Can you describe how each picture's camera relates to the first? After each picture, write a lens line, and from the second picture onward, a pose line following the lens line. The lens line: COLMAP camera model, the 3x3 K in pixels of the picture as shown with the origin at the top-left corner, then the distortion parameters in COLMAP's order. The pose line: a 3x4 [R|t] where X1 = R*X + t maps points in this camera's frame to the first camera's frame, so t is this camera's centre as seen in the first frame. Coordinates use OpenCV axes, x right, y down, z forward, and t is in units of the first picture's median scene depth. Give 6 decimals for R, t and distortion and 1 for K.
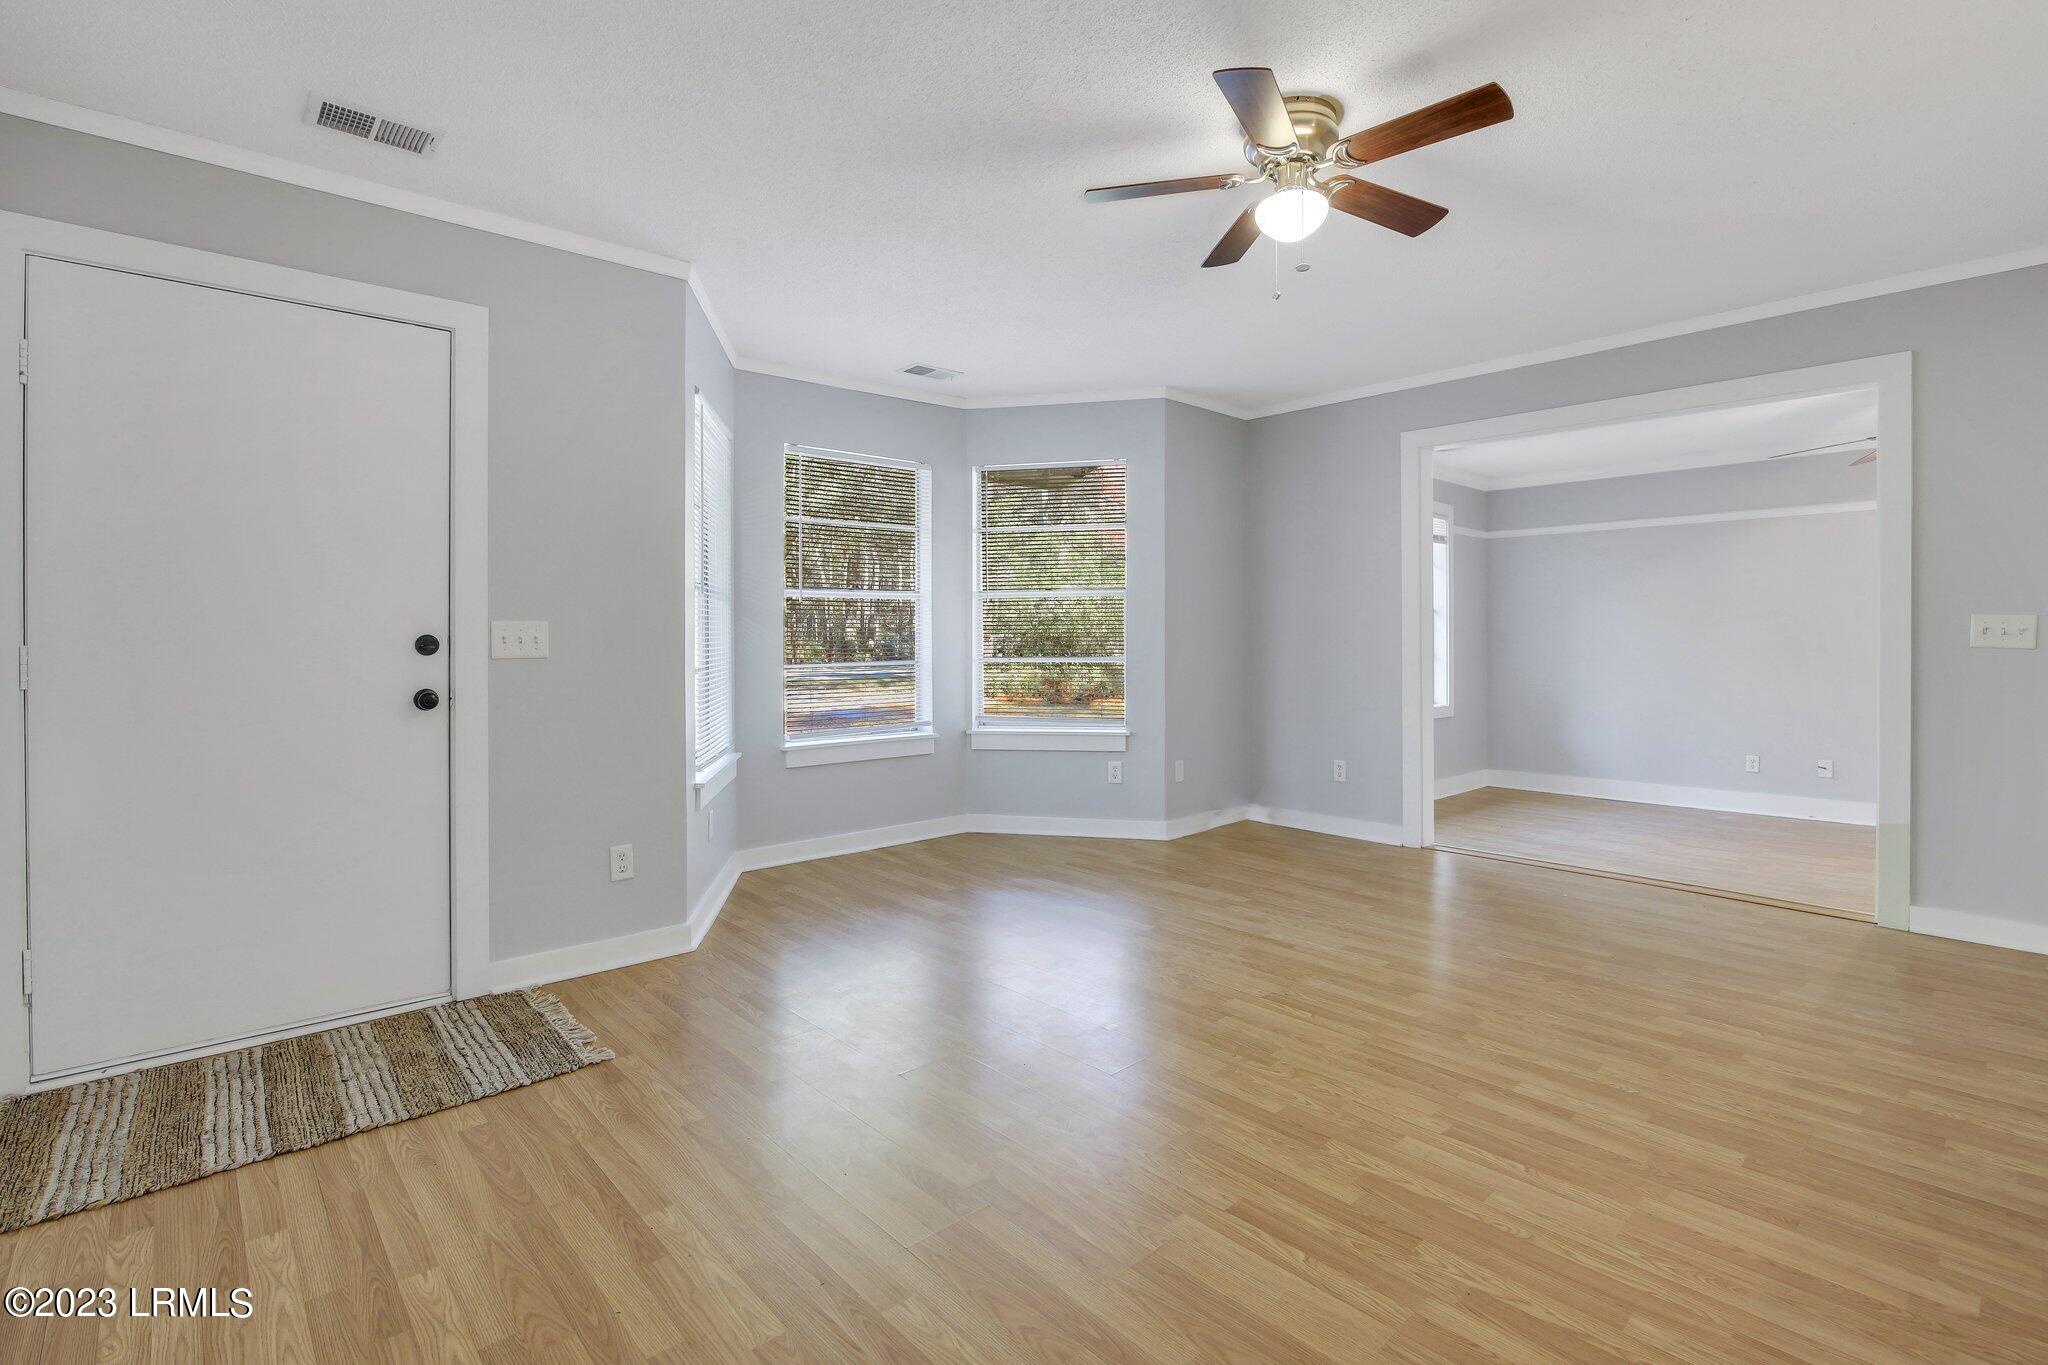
lens RADIAL K [[951.6, 0, 1026.5], [0, 951.6, 652.9], [0, 0, 1]] dist [-0.014186, 0.000009]
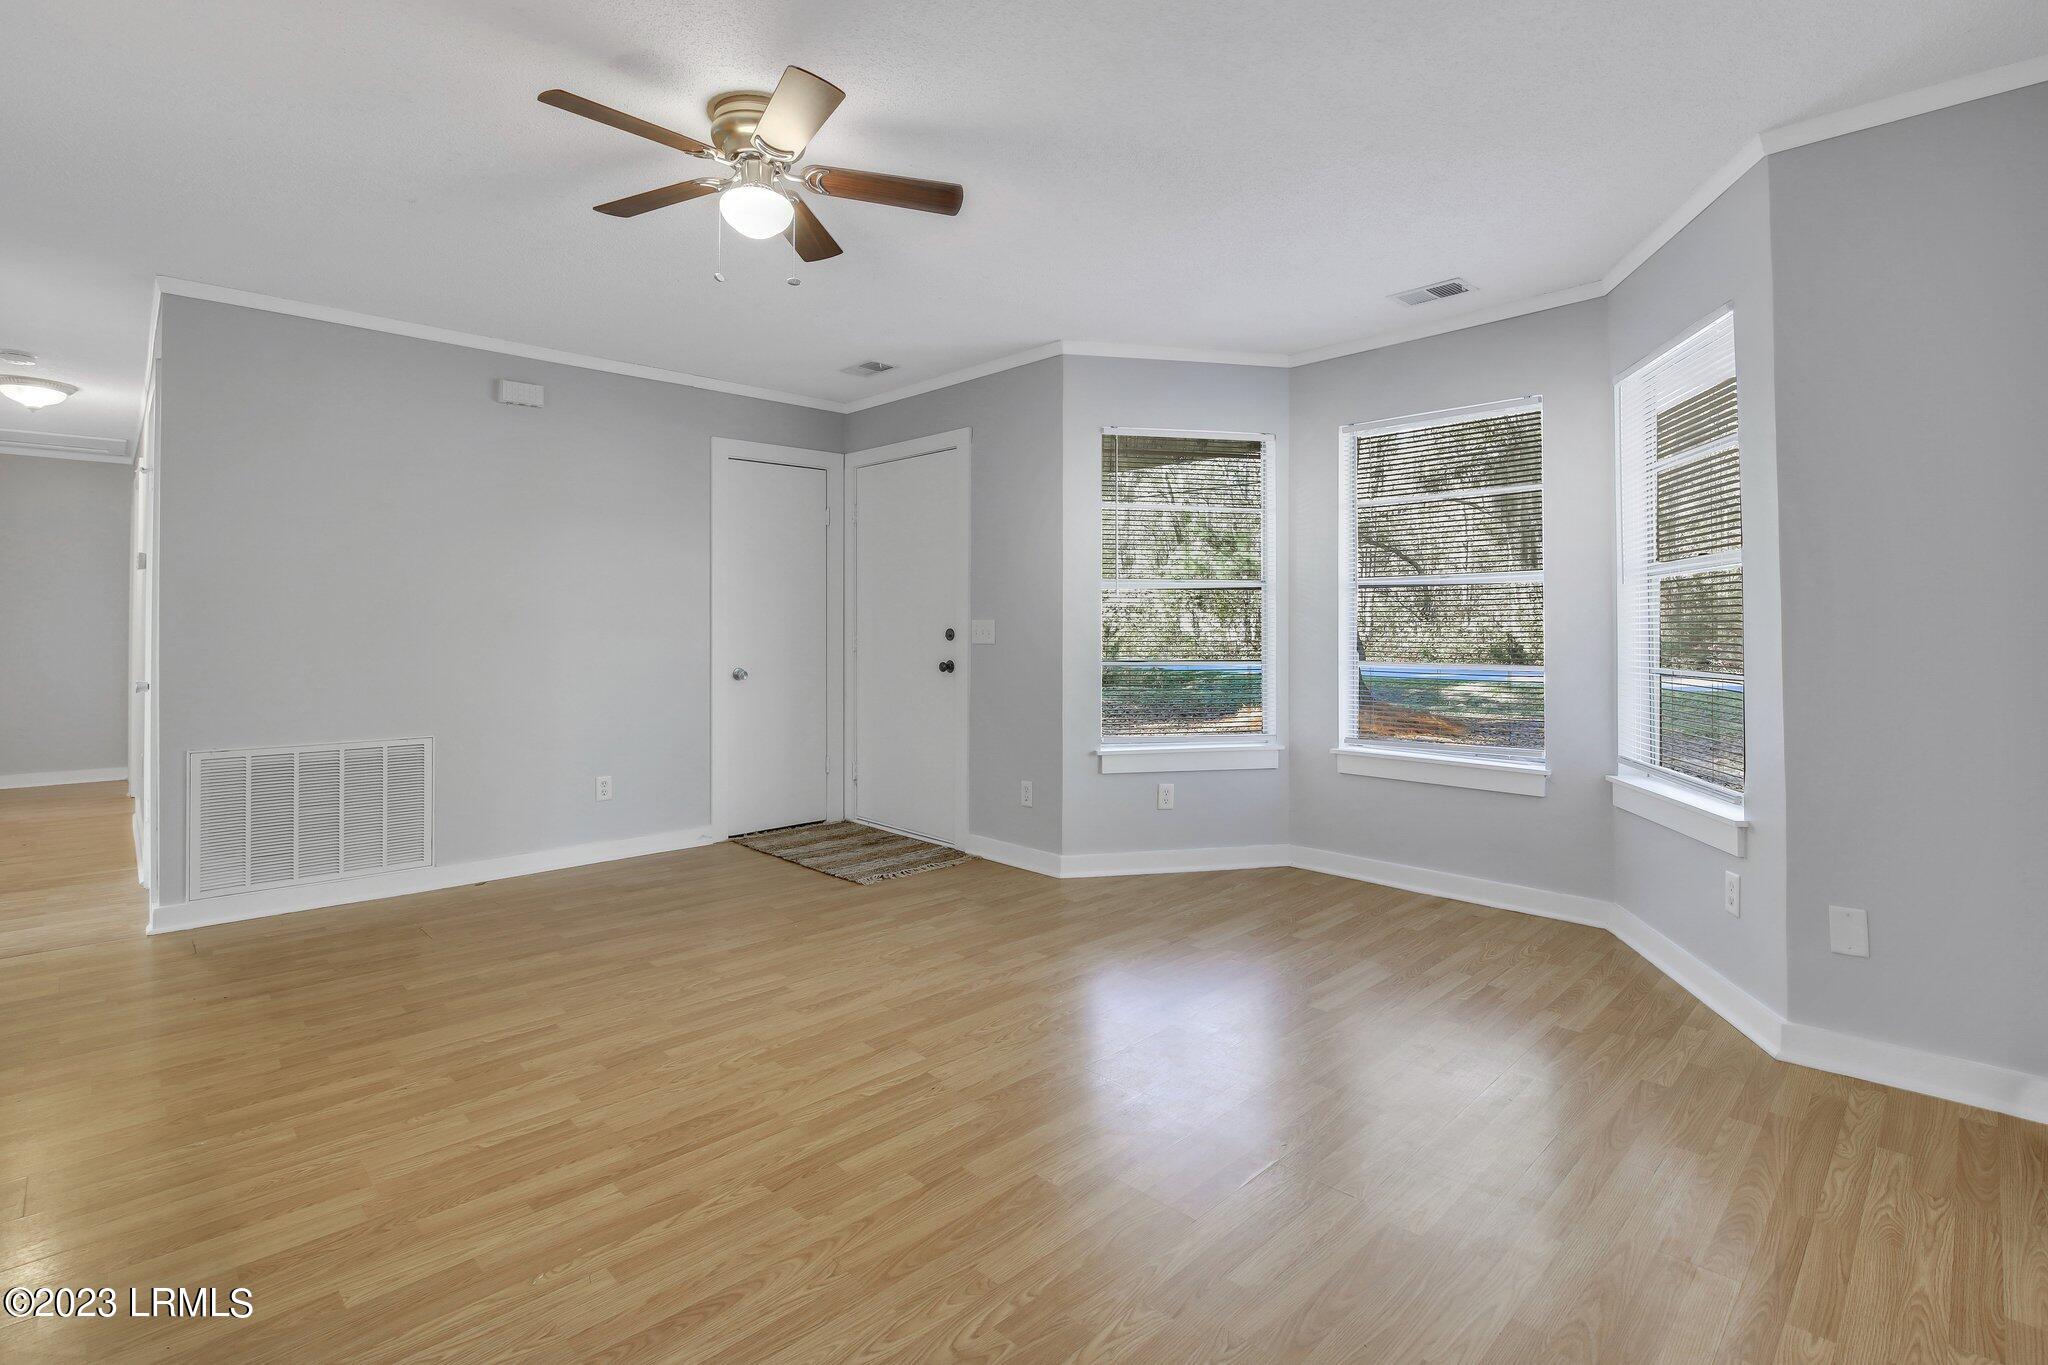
lens RADIAL K [[951.6, 0, 1026.5], [0, 951.6, 652.9], [0, 0, 1]] dist [-0.014186, 0.000009]
pose [[0.036502, 0.029337, -0.998903, 1.339468], [-0.018792, 0.999412, 0.028666, -0.034469], [0.999157, 0.017725, 0.037031, 1.320804]]
